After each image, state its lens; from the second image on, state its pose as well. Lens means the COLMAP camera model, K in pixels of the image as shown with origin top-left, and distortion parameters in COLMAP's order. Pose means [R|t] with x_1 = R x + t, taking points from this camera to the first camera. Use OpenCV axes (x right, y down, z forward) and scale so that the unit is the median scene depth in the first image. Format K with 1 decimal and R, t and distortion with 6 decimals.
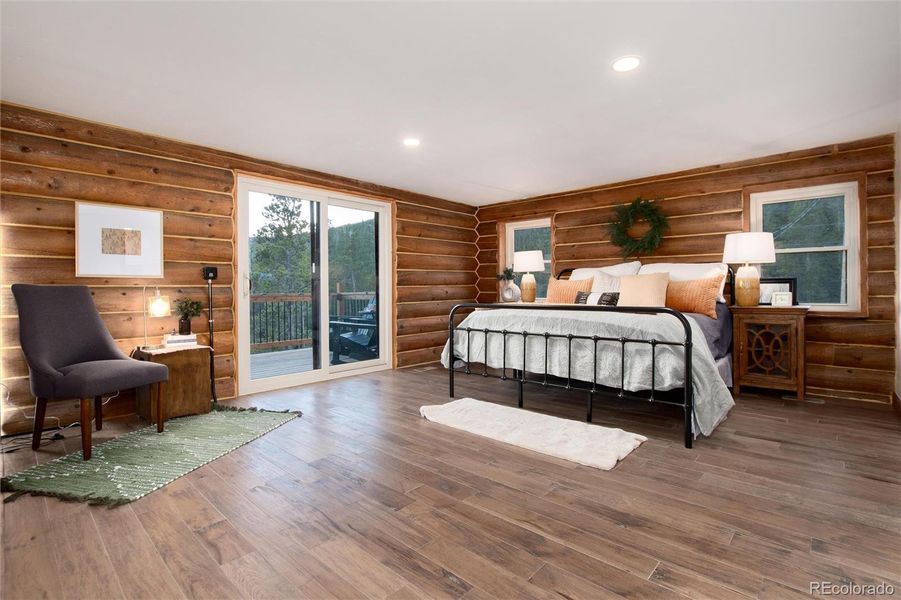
lens RADIAL K [[450.6, 0, 449.2], [0, 450.6, 295.7], [0, 0, 1]] dist [-0.021974, -0.000124]
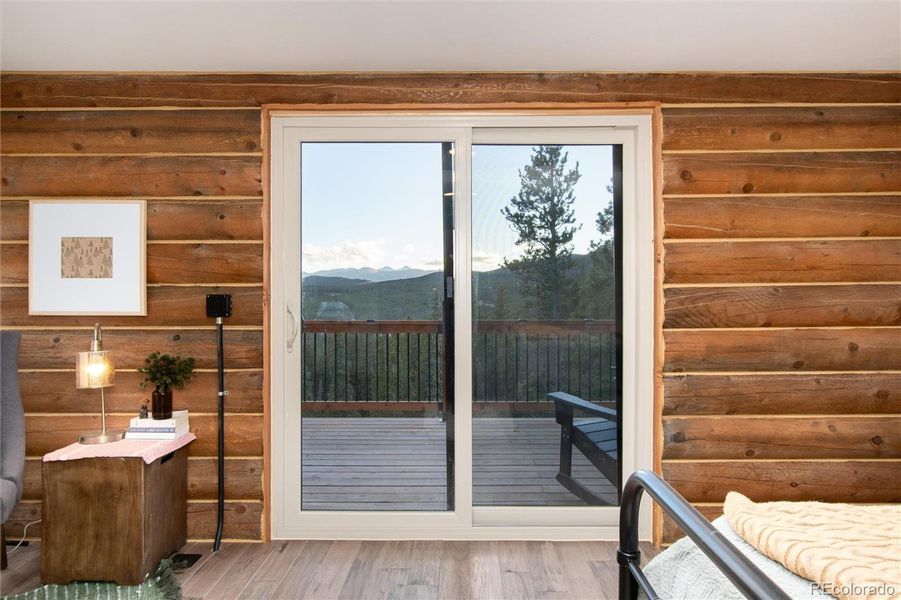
lens RADIAL K [[537.5, 0, 458.2], [0, 537.5, 299.4], [0, 0, 1]] dist [0.000139, -0.000808]
pose [[0.672271, 0.010928, -0.740225, 0.142227], [-0.011650, 0.999923, 0.004181, -0.063439], [0.740214, 0.005813, 0.672346, 0.776117]]
